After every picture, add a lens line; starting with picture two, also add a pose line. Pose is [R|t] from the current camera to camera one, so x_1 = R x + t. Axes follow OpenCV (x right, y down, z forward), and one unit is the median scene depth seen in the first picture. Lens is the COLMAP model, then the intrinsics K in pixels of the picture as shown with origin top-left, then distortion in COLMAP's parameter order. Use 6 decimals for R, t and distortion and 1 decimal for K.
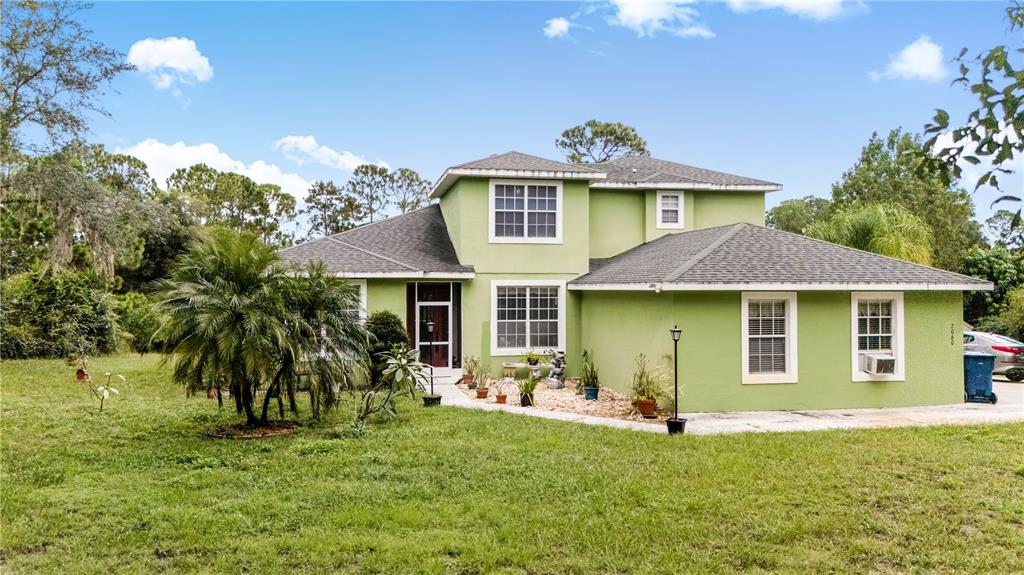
lens RADIAL K [[751.7, 0, 516.8], [0, 751.7, 285.3], [0, 0, 1]] dist [0.012860, -0.003792]
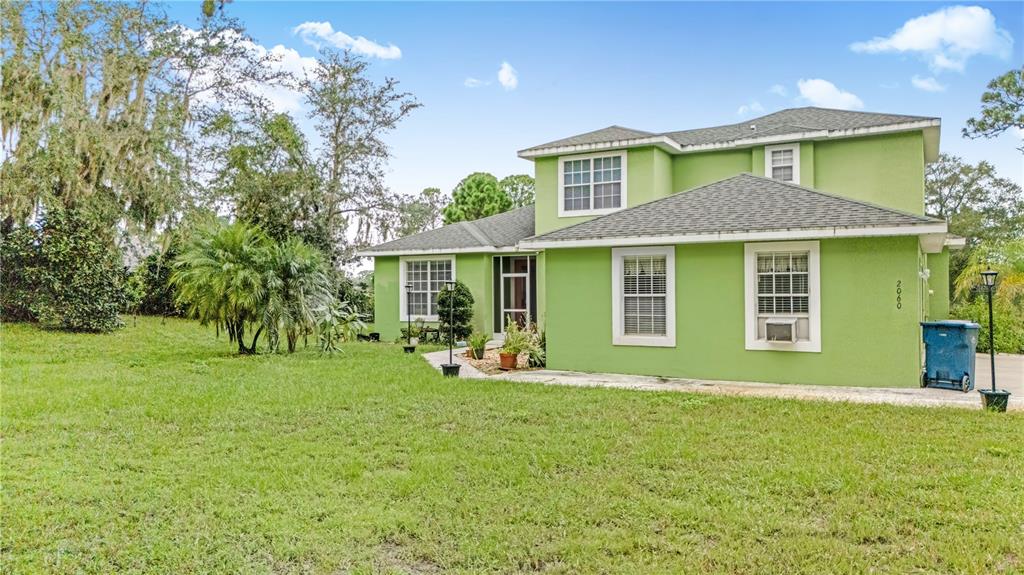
lens RADIAL K [[751.7, 0, 511.0], [0, 751.7, 288.0], [0, 0, 1]] dist [0.012860, -0.003792]
pose [[0.764216, -0.006568, -0.644927, 0.594246], [0.009240, 0.999957, 0.000766, 0.041959], [0.644894, -0.006544, 0.764244, 0.145461]]
